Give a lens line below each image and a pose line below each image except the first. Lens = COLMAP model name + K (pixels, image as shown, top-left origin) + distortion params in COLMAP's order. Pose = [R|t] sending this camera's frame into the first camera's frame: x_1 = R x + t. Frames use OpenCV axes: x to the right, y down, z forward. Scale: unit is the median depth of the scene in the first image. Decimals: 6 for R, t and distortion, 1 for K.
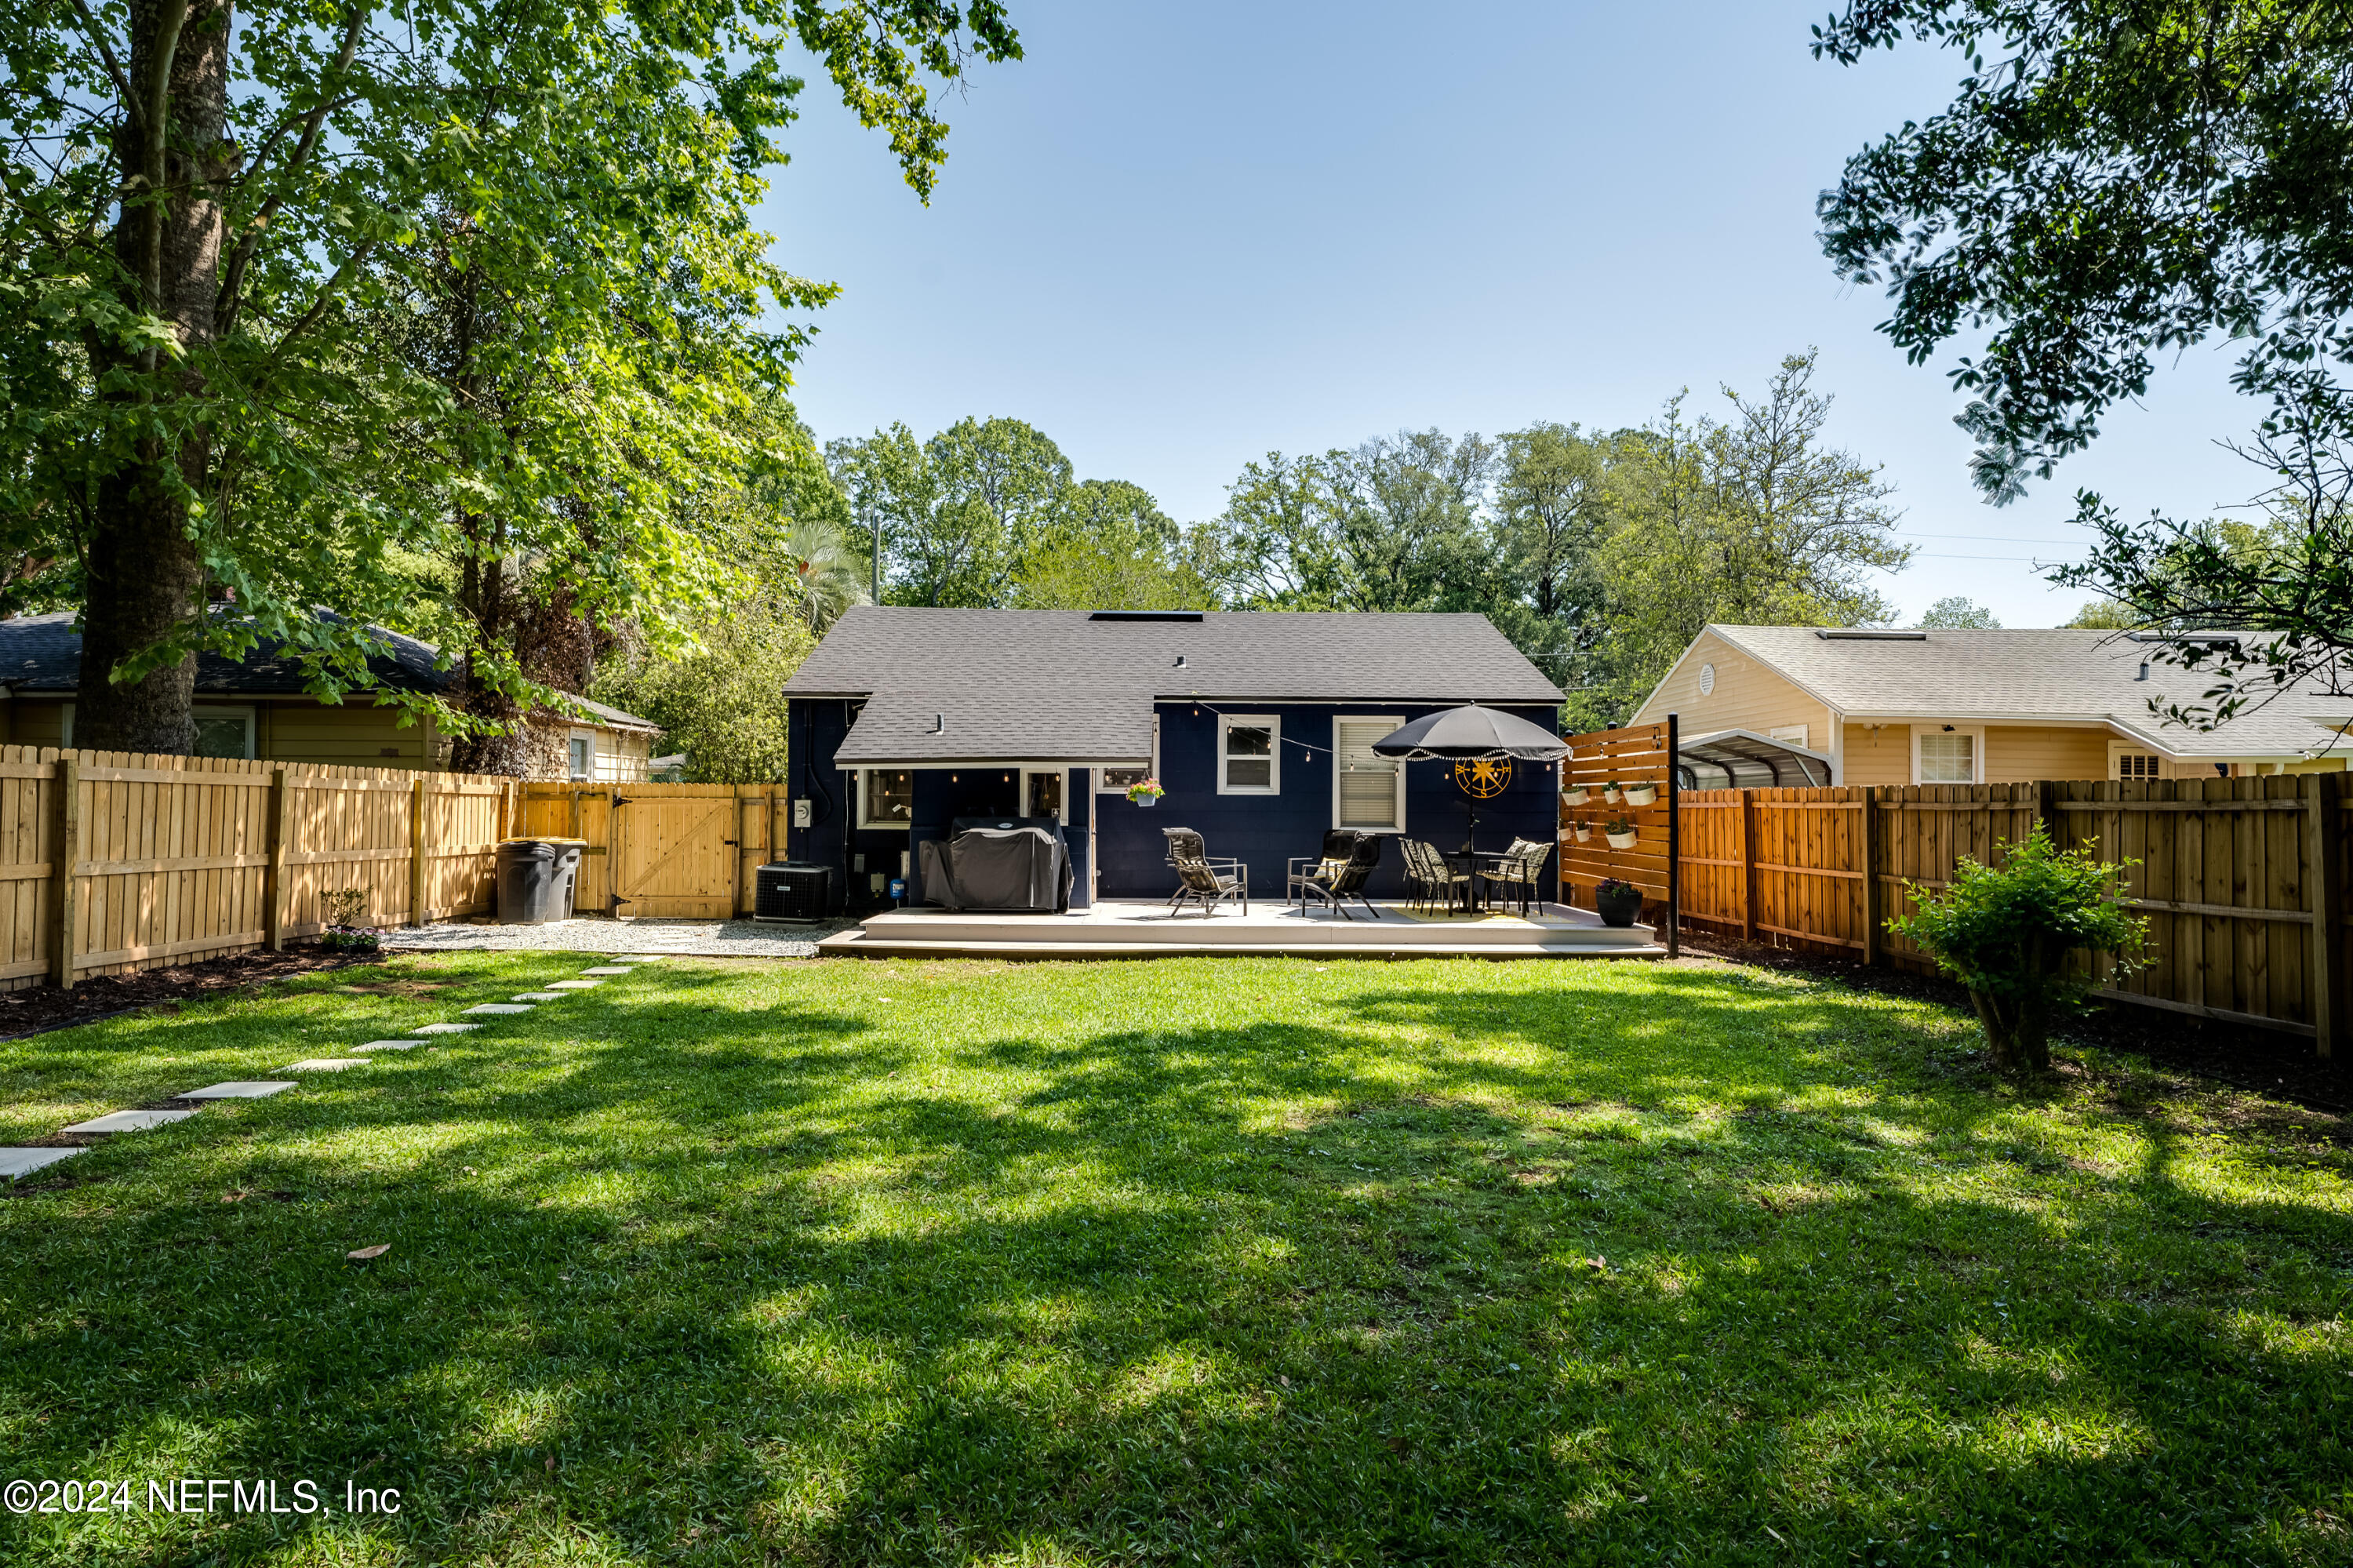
lens RADIAL K [[1289.5, 0, 1178.7], [0, 1289.5, 779.6], [0, 0, 1]] dist [0.003365, 0.000359]
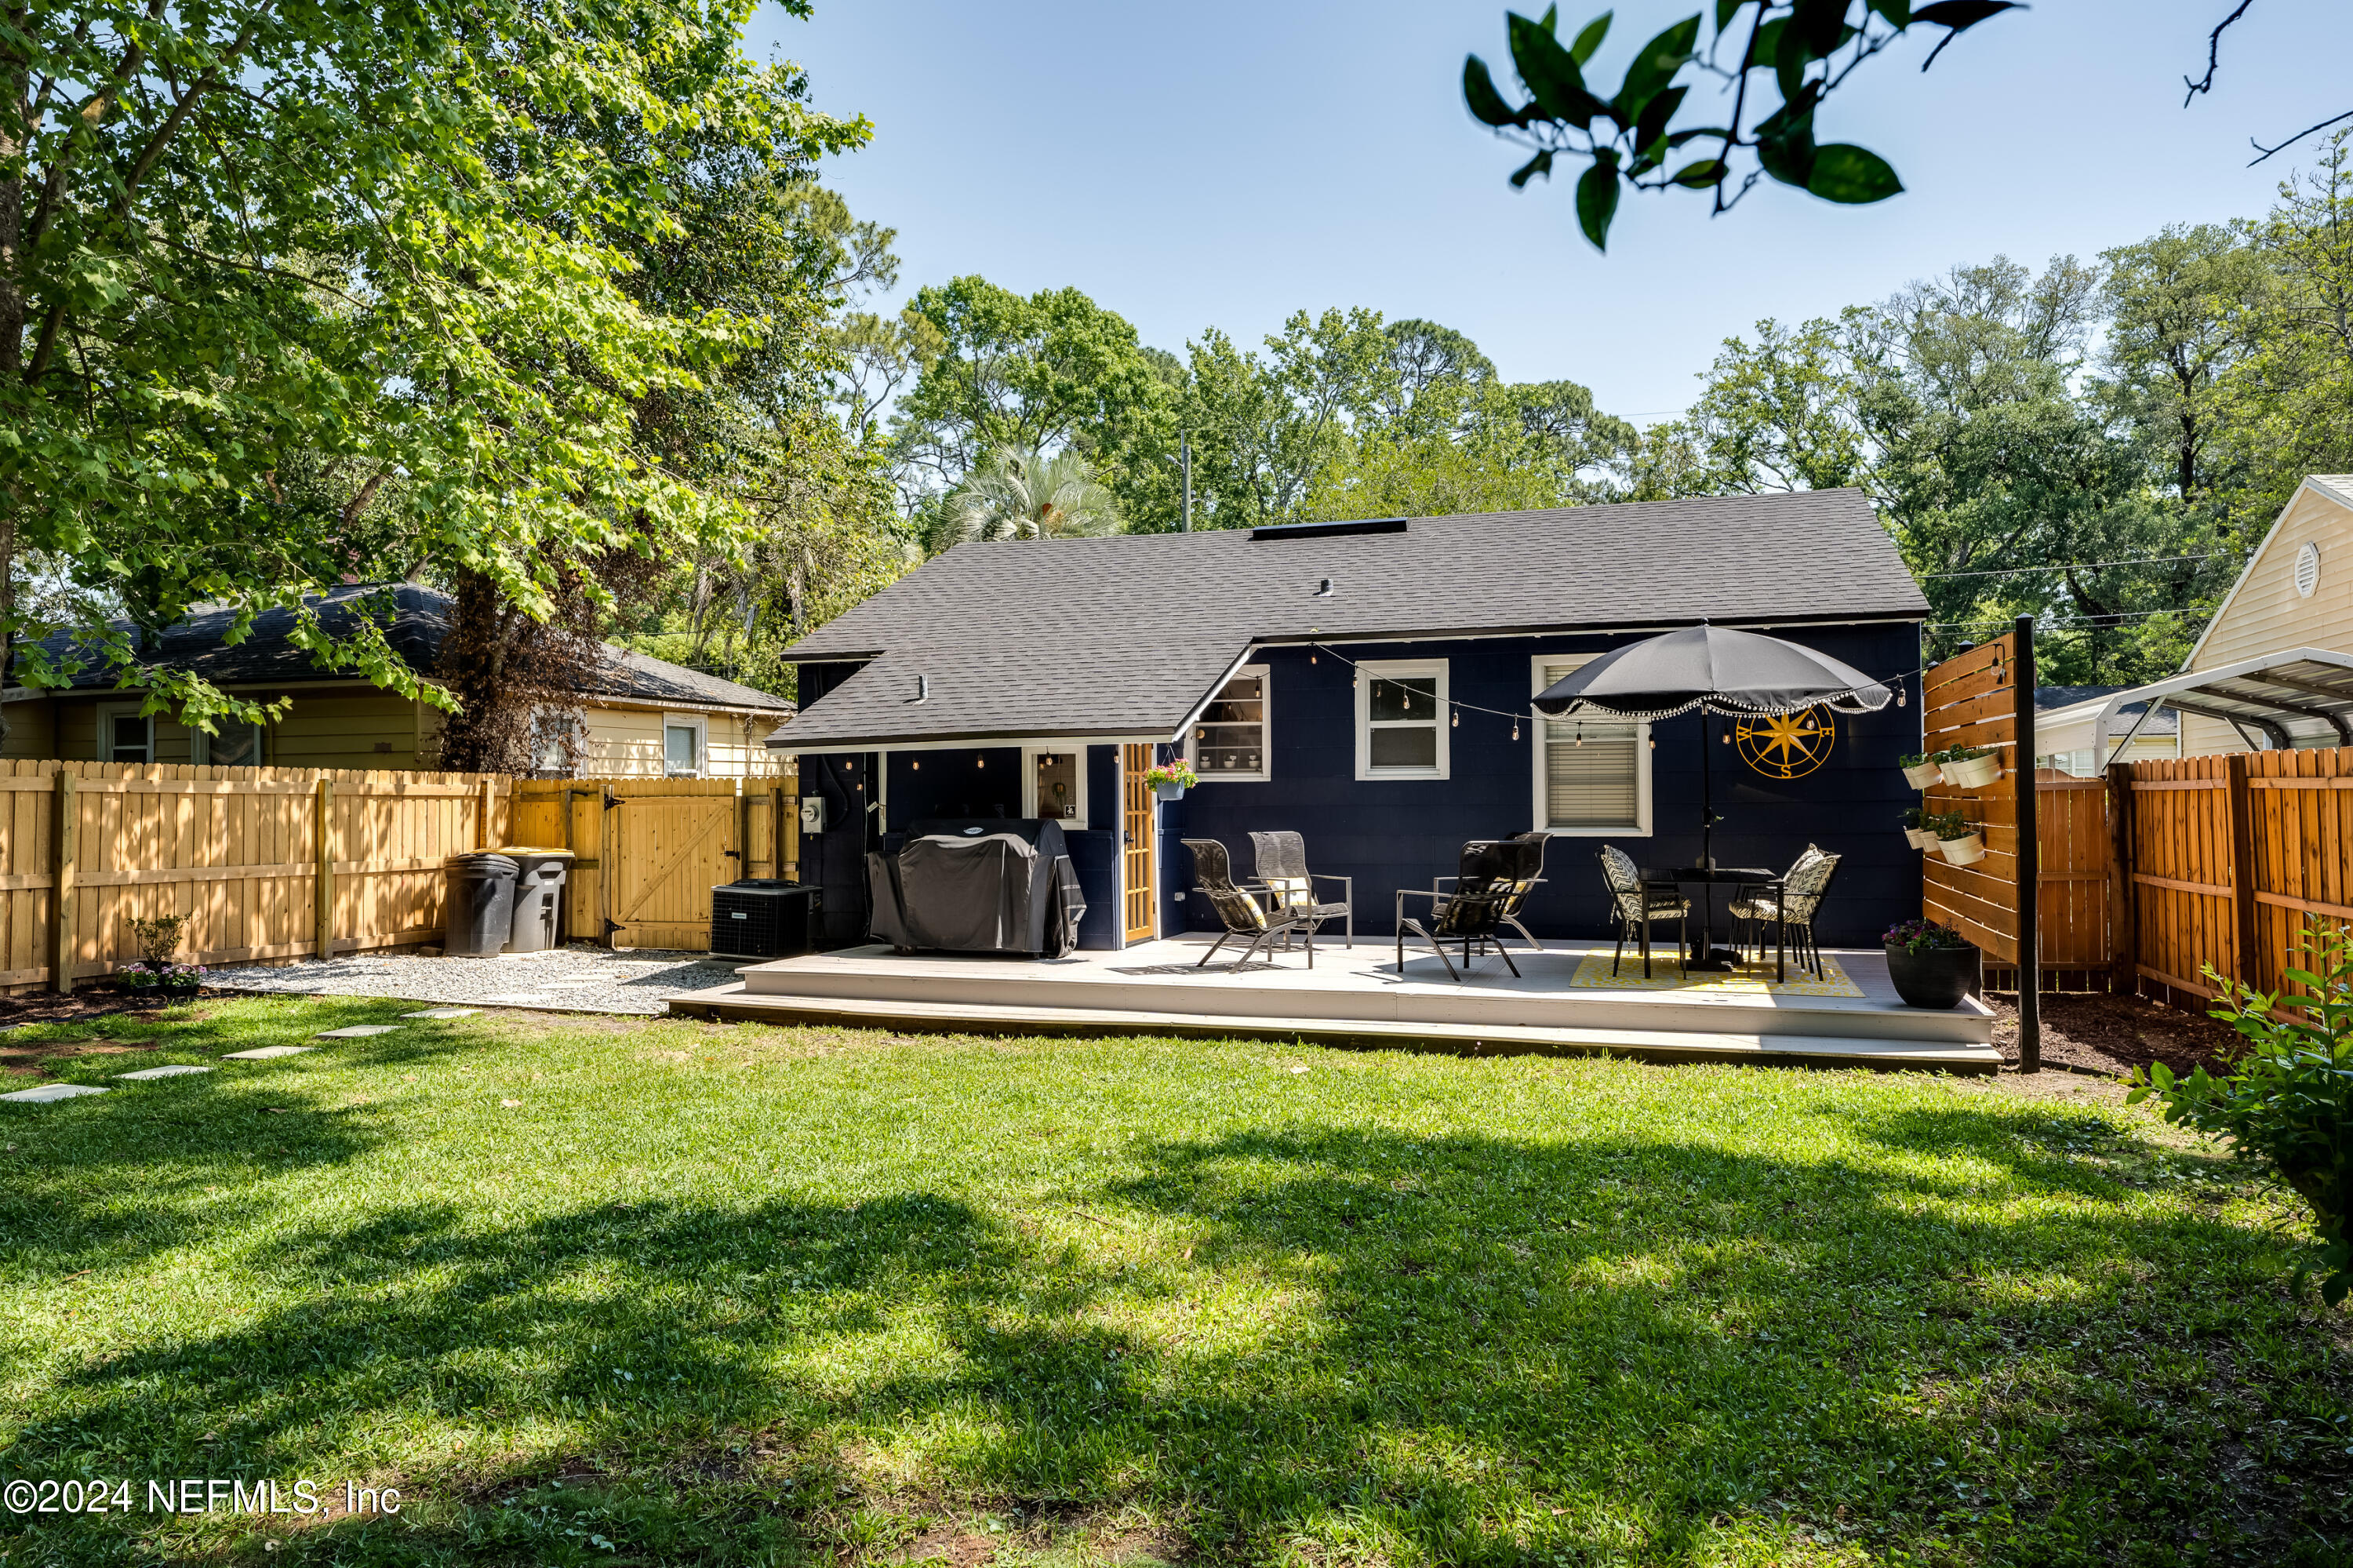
lens RADIAL K [[1534.6, 0, 1176.9], [0, 1534.6, 764.5], [0, 0, 1]] dist [0.016643, 0.008043]
pose [[0.943494, -0.020682, -0.330744, 0.213584], [0.020238, 0.999784, -0.004786, 0.005356], [0.330772, -0.002178, 0.943708, 0.221949]]
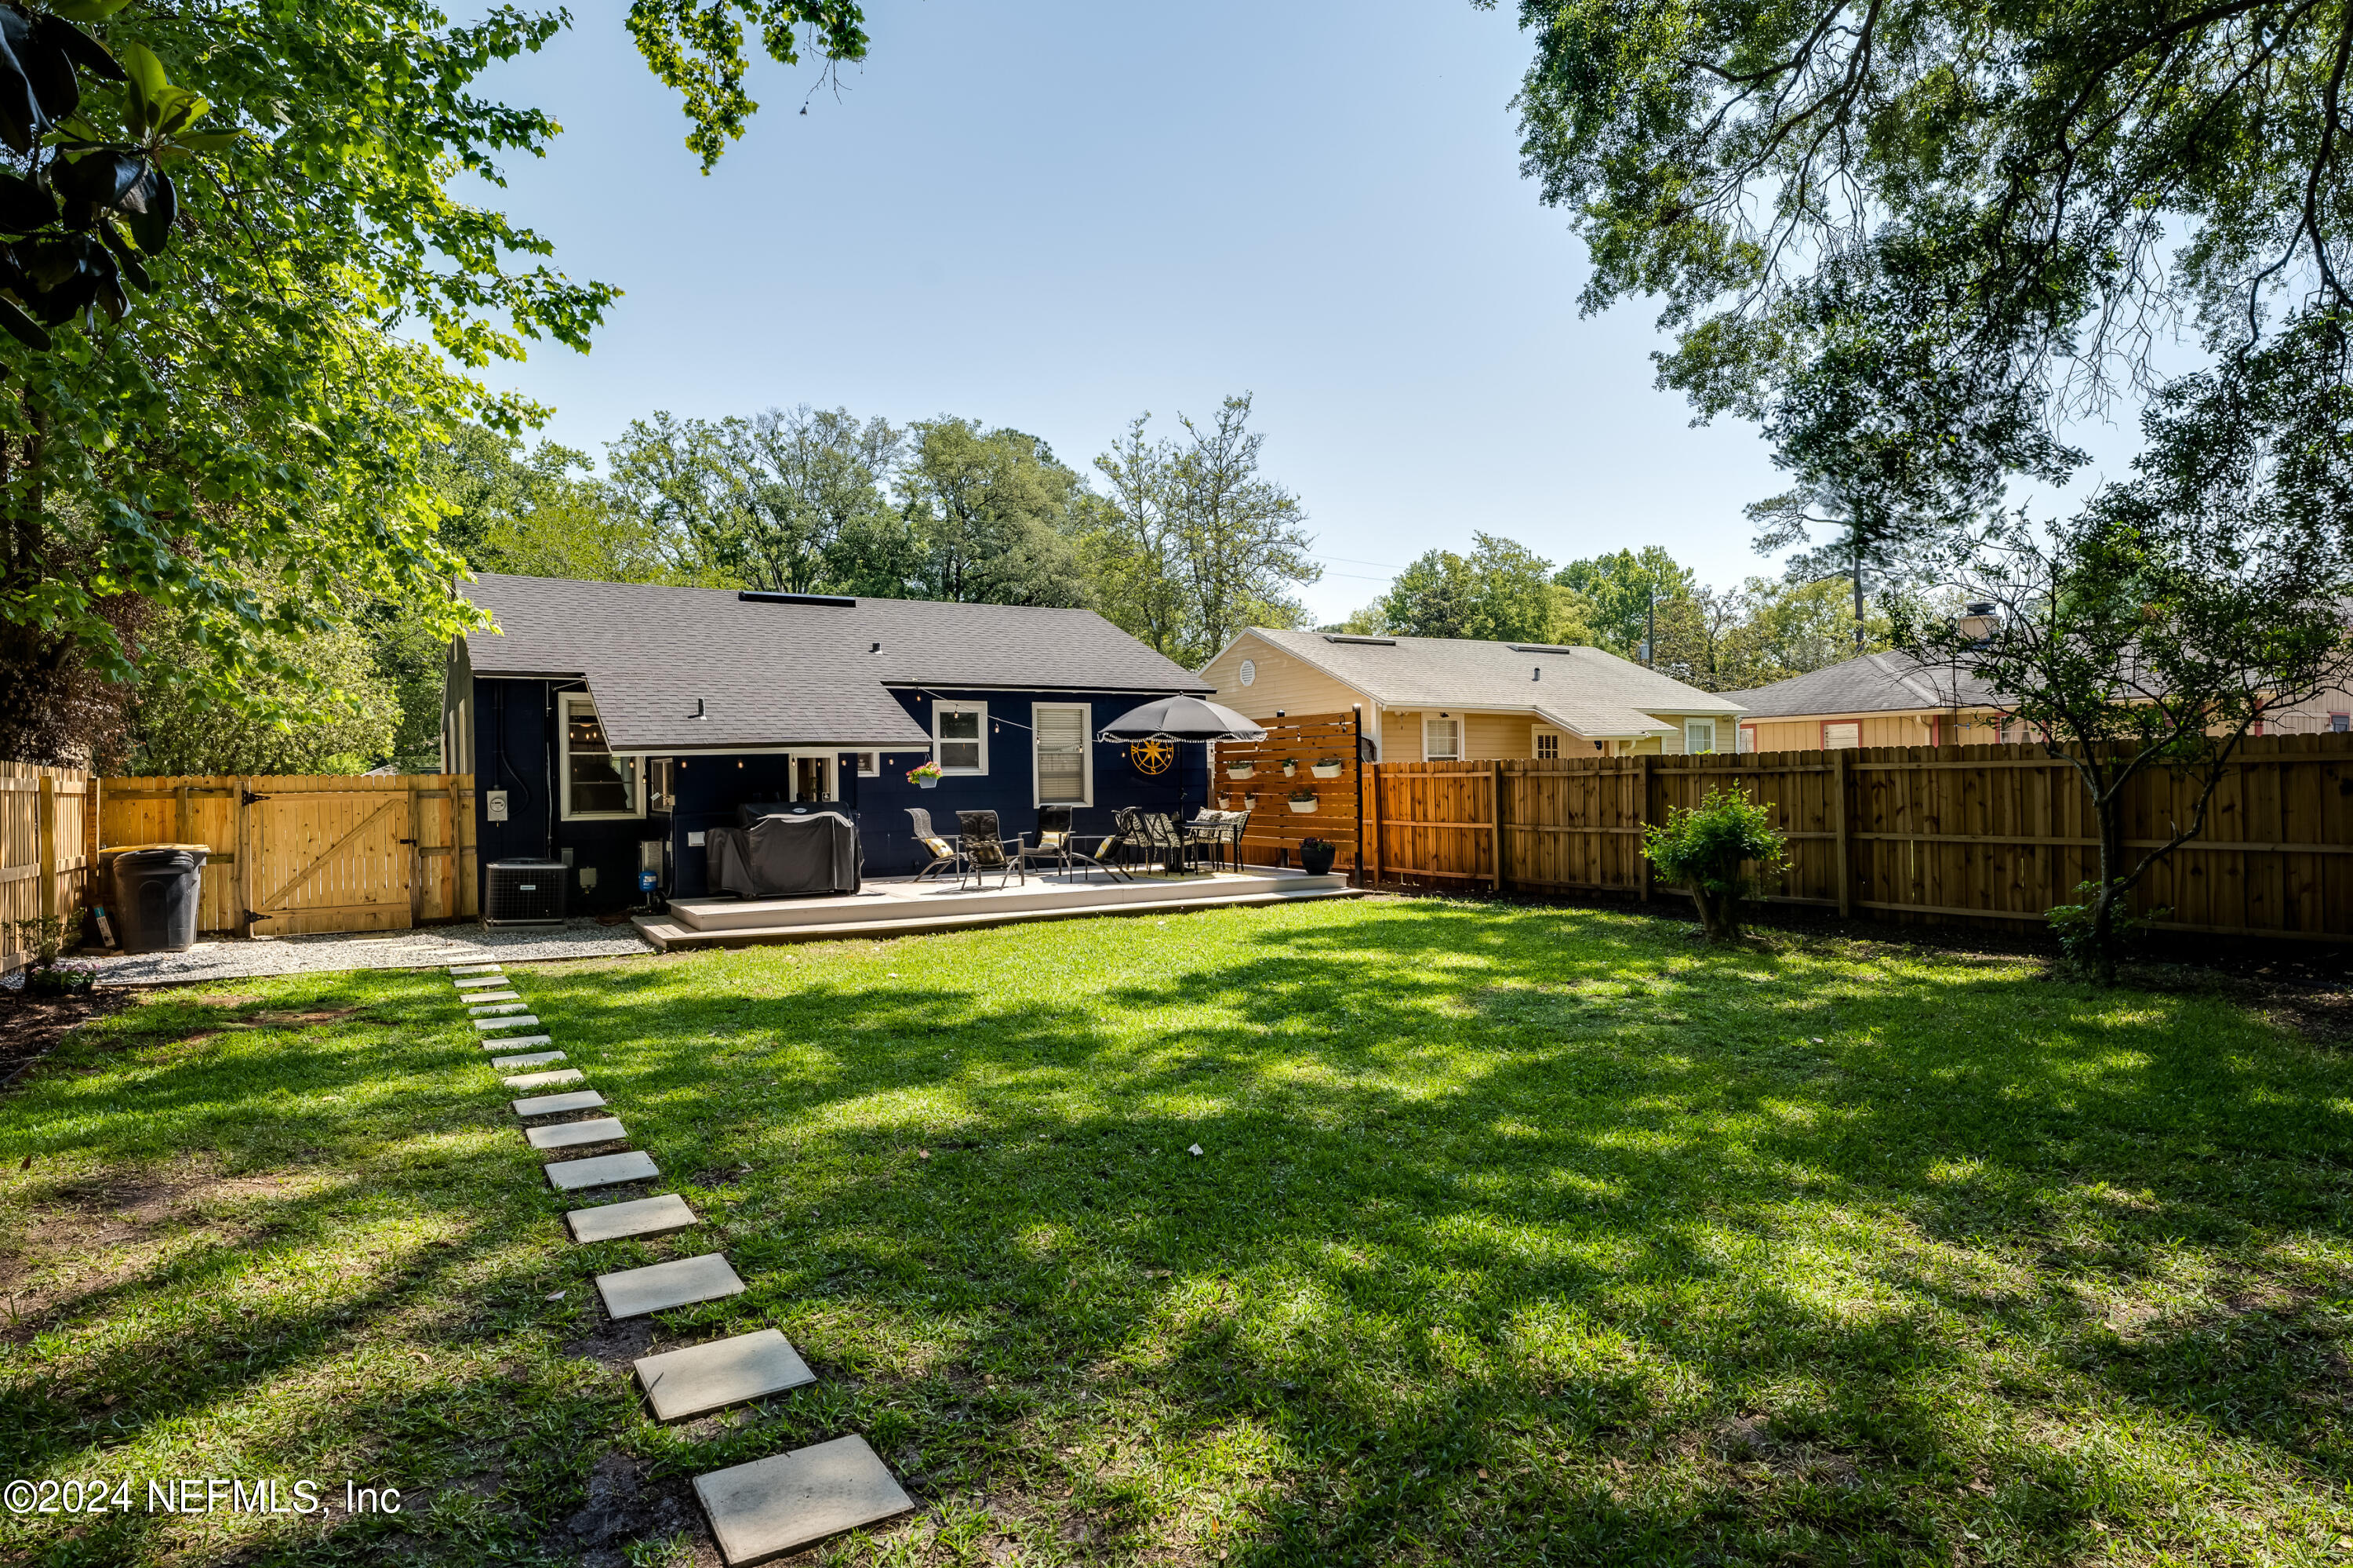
lens RADIAL K [[1289.5, 0, 1170.7], [0, 1289.5, 777.5], [0, 0, 1]] dist [0.003365, 0.000359]
pose [[0.874497, -0.019826, 0.484625, -0.322389], [0.012357, 0.999751, 0.018601, -0.004542], [-0.484873, -0.010278, 0.874524, -0.018970]]
